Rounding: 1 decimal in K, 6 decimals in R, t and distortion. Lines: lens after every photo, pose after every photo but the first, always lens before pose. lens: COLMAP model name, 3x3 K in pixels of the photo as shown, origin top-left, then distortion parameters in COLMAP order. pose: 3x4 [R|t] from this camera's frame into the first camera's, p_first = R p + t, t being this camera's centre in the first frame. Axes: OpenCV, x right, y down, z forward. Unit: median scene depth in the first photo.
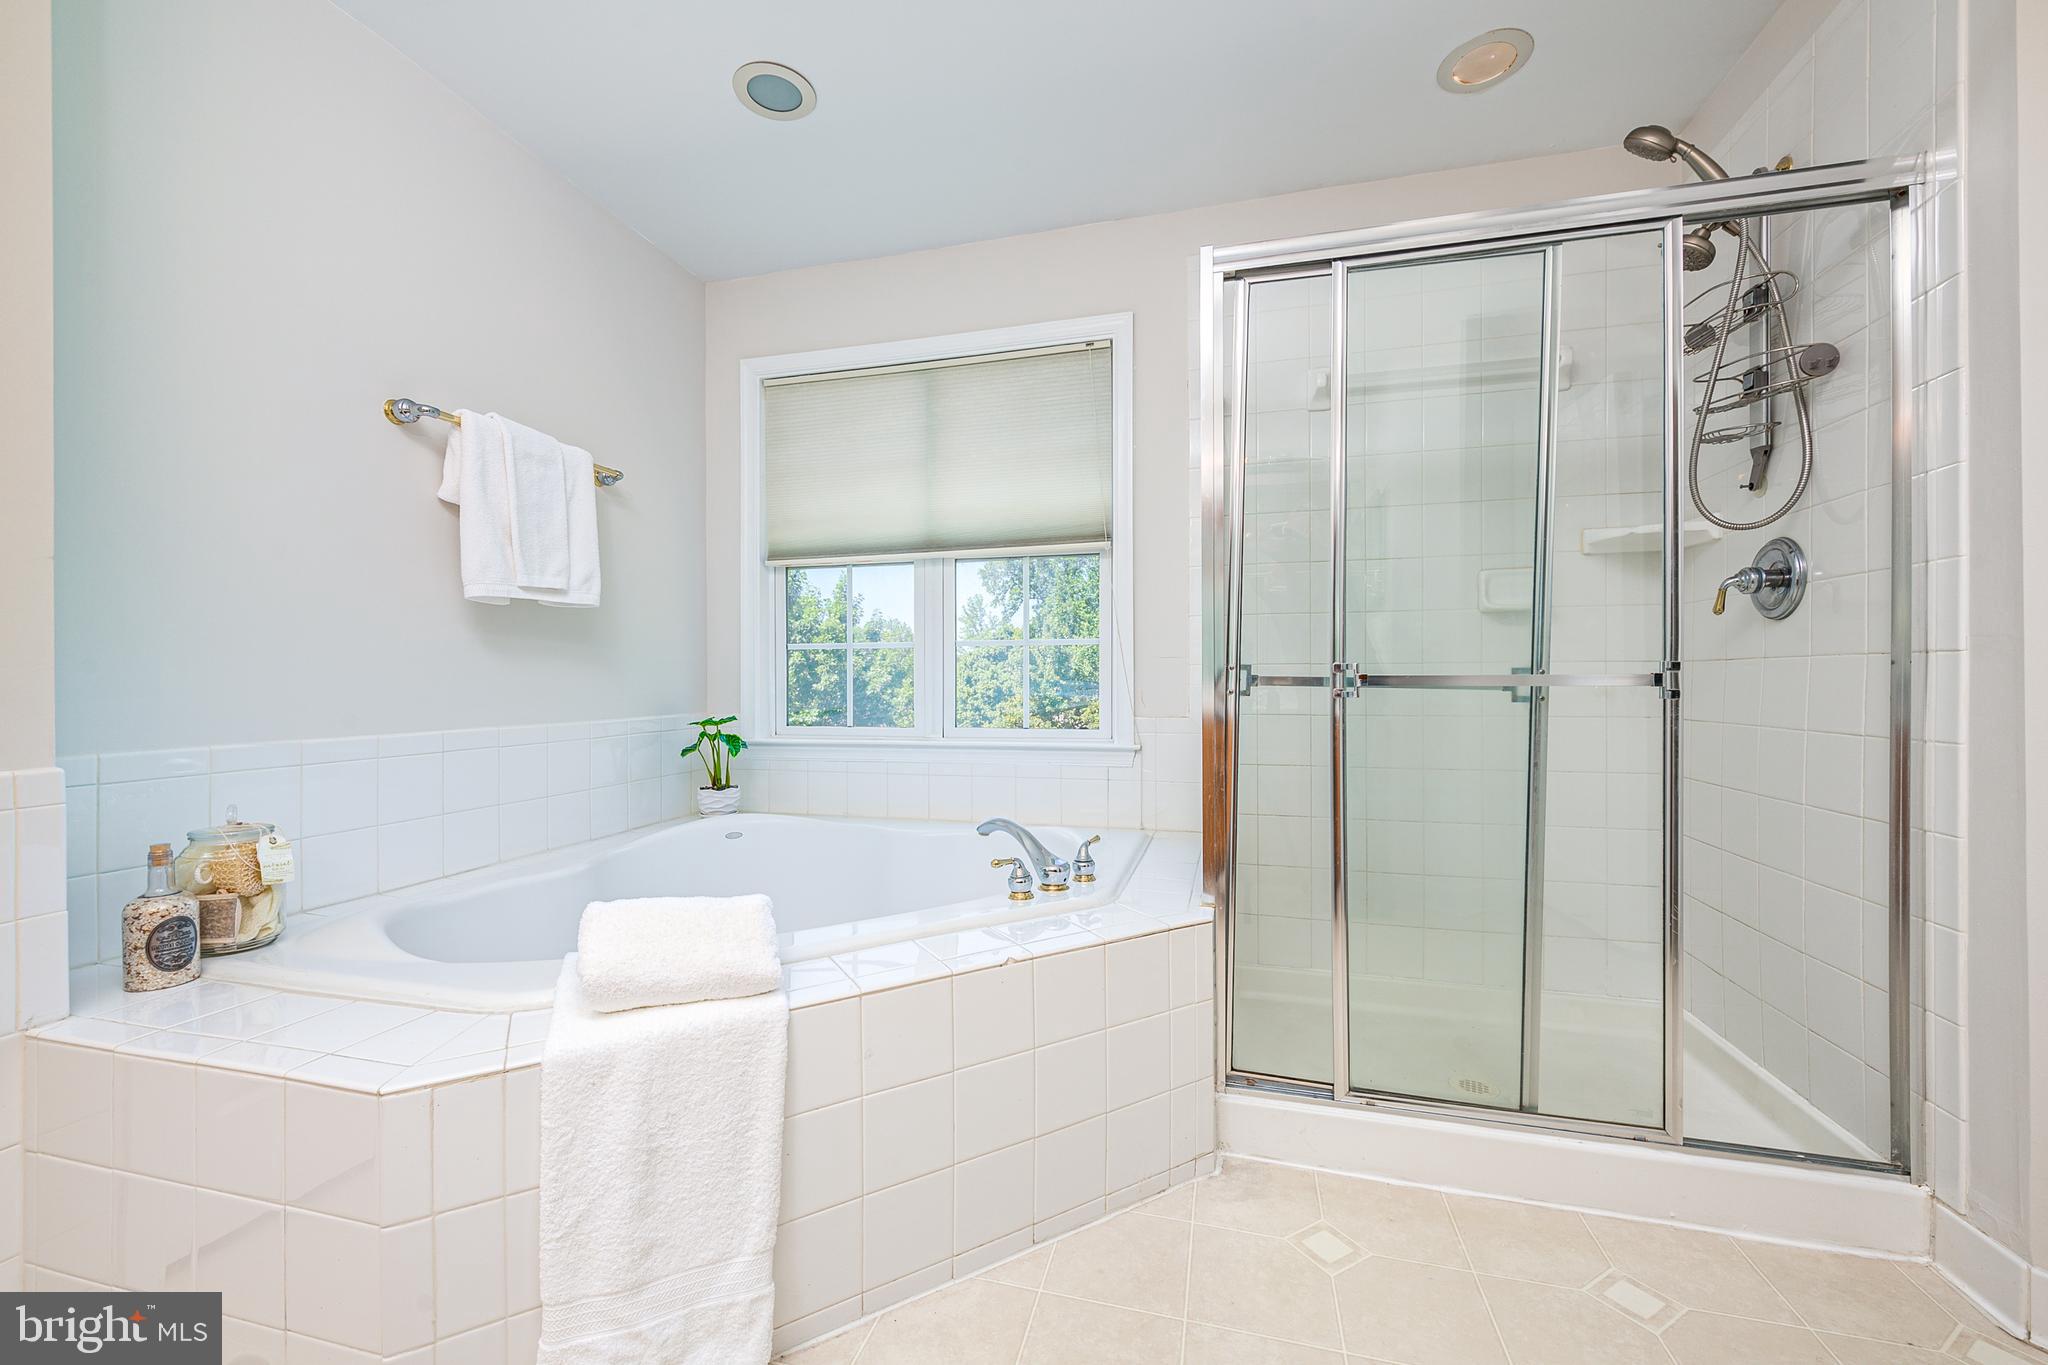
lens RADIAL K [[802.3, 0, 1016.8], [0, 802.3, 685.0], [0, 0, 1]] dist [0.010629, -0.000168]
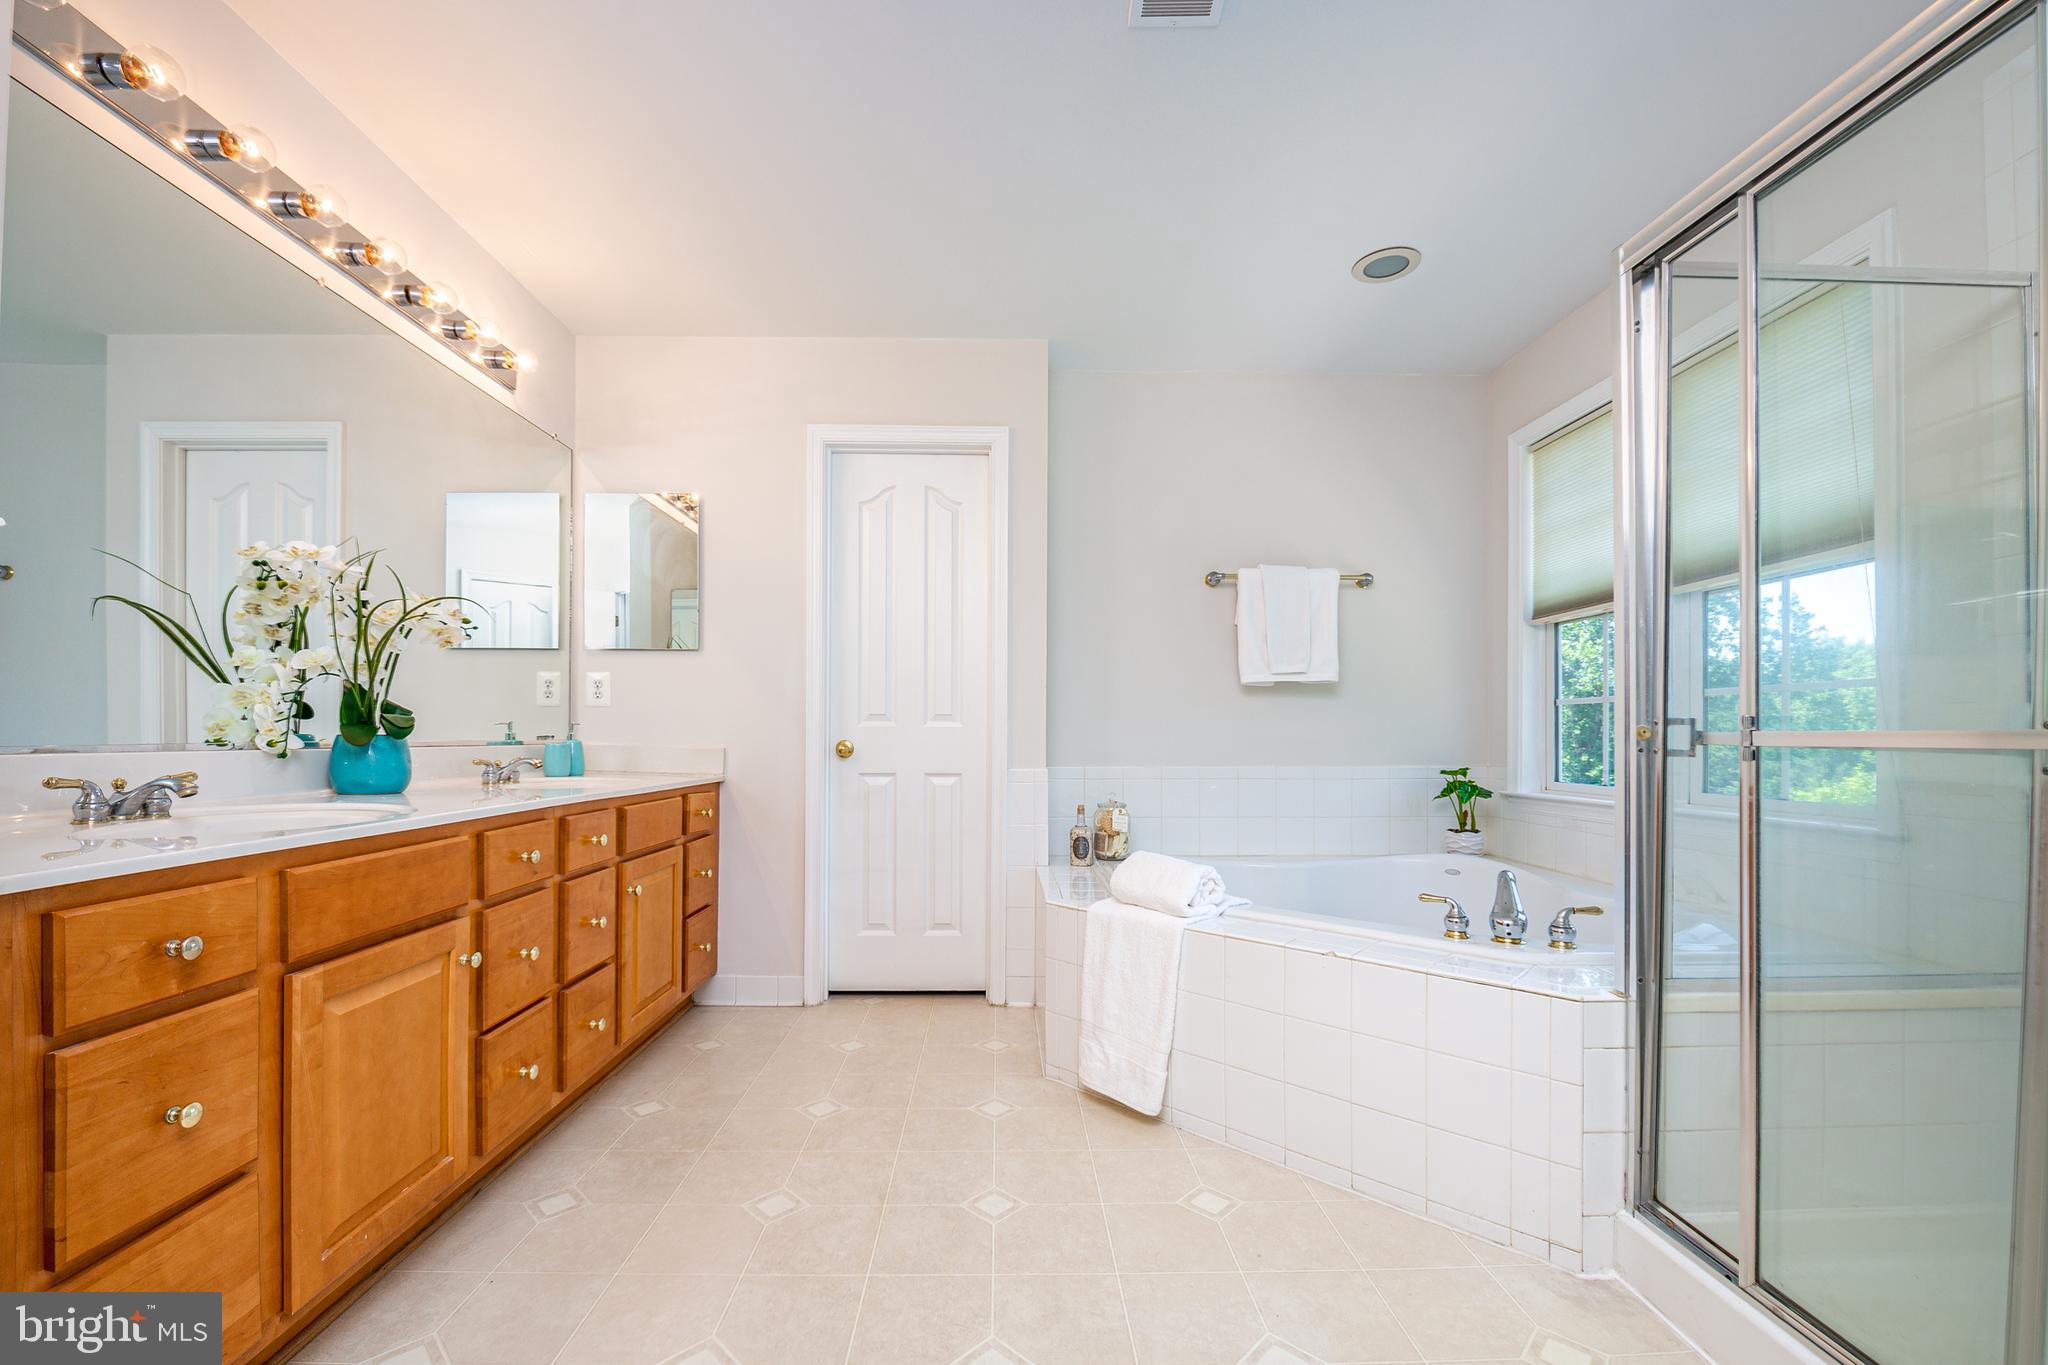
lens RADIAL K [[802.3, 0, 1011.7], [0, 802.3, 732.9], [0, 0, 1]] dist [0.010629, -0.000168]
pose [[0.292277, 0.000154, -0.956334, 0.752130], [-0.004758, 0.999988, -0.001292, -0.006410], [0.956322, 0.004928, 0.292275, 0.086745]]
